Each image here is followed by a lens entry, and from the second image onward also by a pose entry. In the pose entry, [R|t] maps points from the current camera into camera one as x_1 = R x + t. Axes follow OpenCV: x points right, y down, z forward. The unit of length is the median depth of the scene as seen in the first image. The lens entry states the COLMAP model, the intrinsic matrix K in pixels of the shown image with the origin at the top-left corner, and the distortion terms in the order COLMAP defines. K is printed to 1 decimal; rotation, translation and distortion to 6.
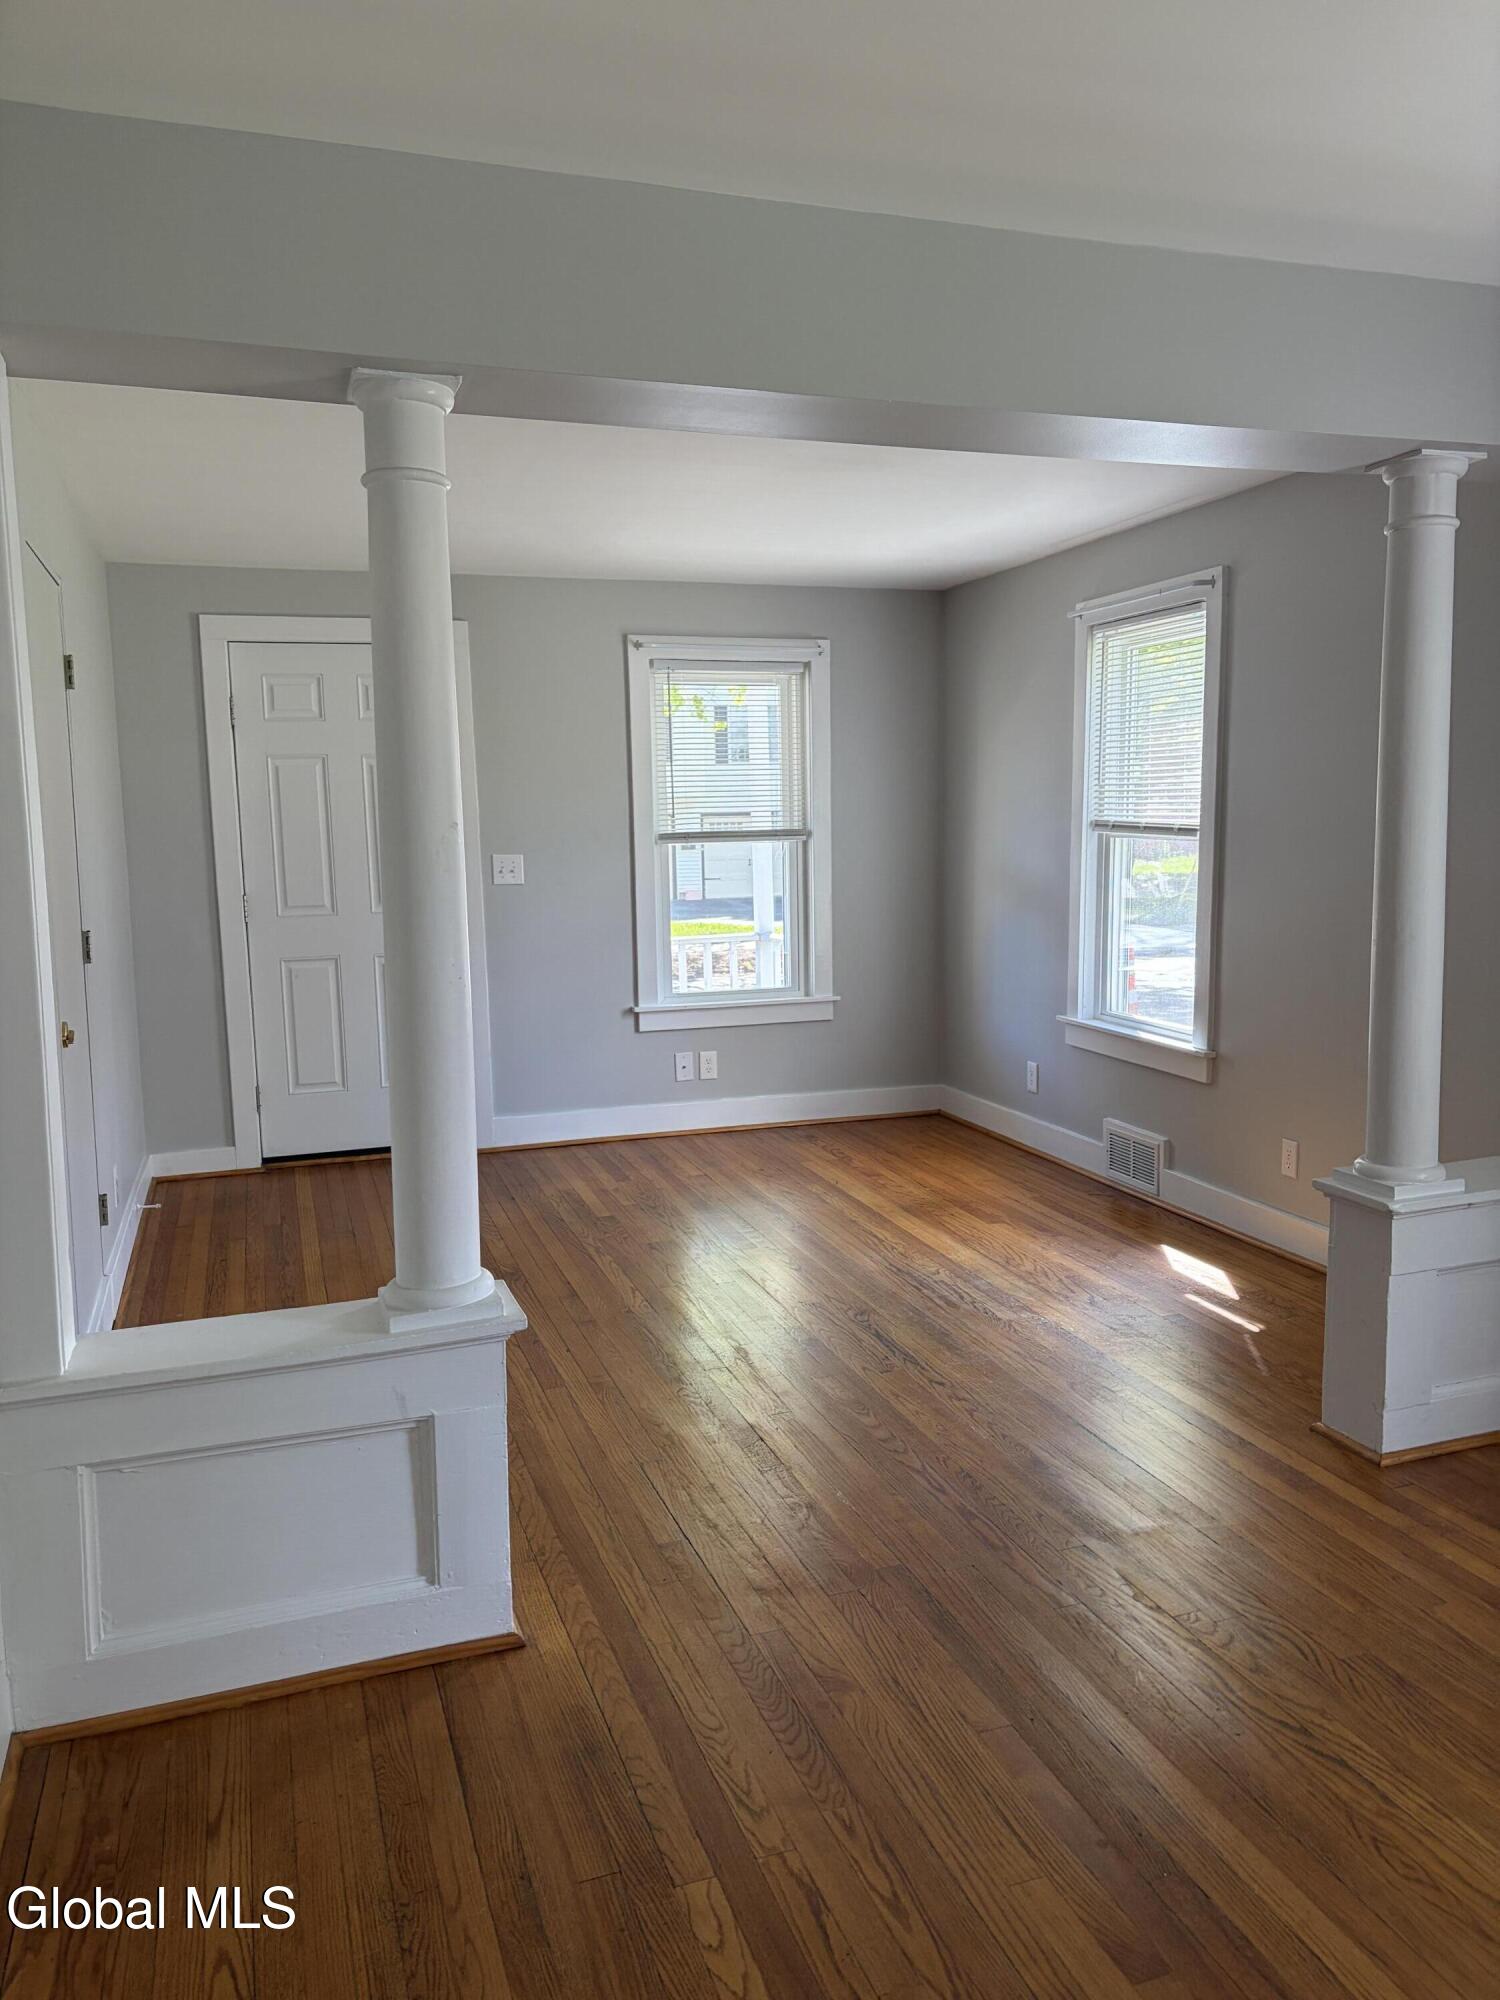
lens RADIAL K [[1503.2, 0, 752.5], [0, 1503.2, 1002.7], [0, 0, 1]] dist [0.025838, -0.009935]
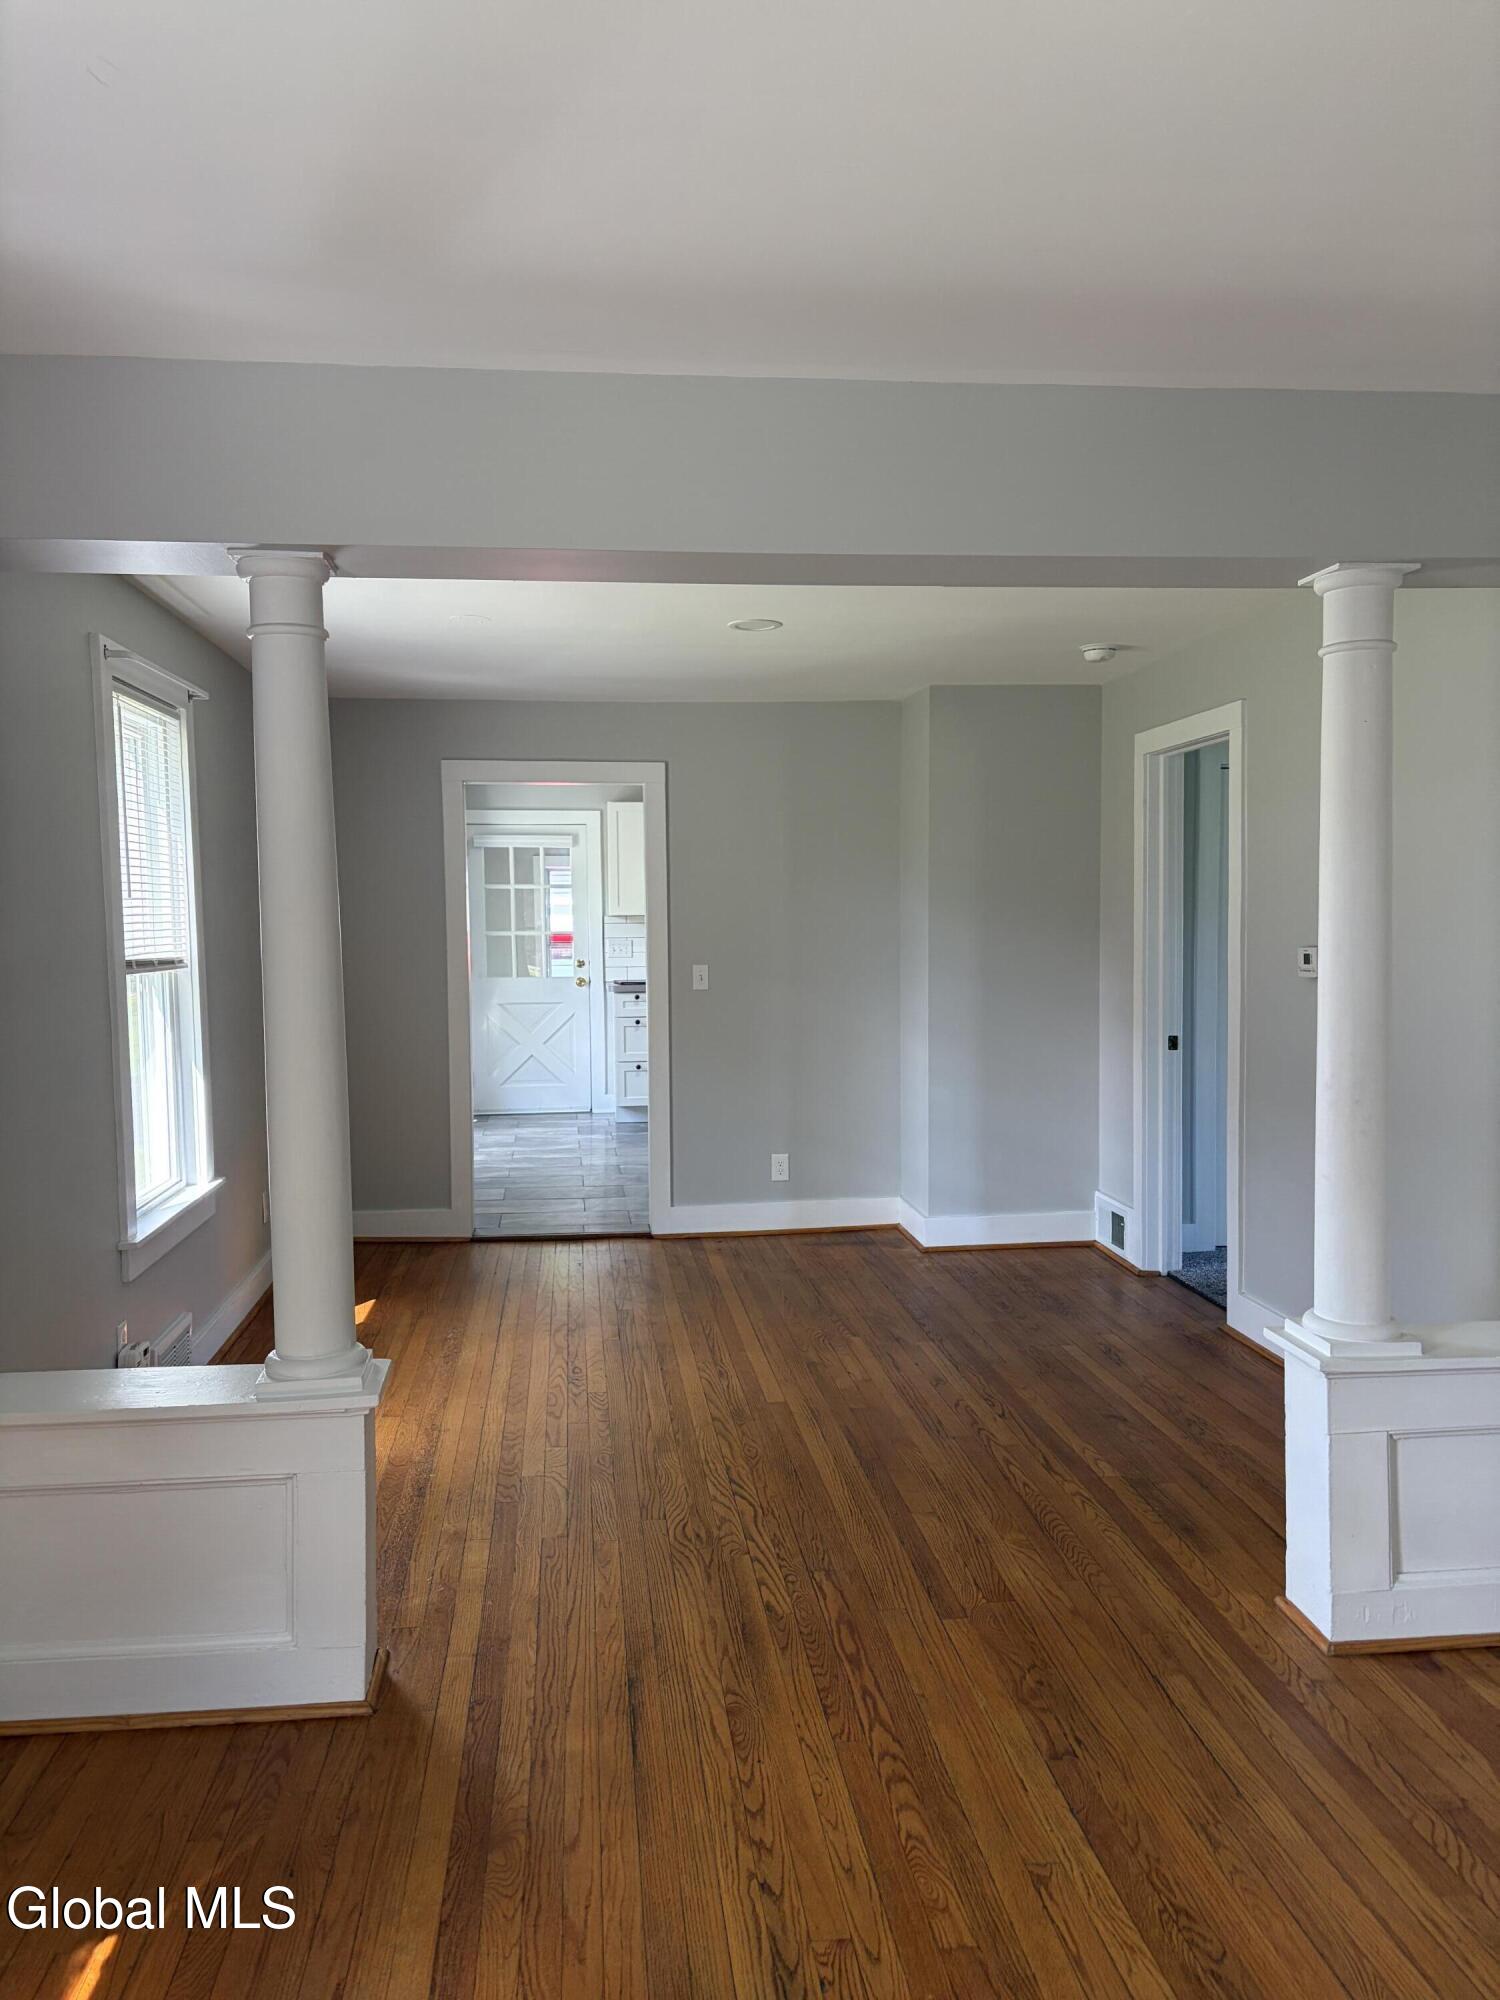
lens RADIAL K [[1503.2, 0, 747.4], [0, 1503.2, 1002.6], [0, 0, 1]] dist [0.025838, -0.009935]
pose [[-0.977026, 0.019285, 0.212244, -0.003534], [0.057072, 0.983200, 0.173381, -0.268592], [-0.205334, 0.181511, -0.961713, 2.054580]]
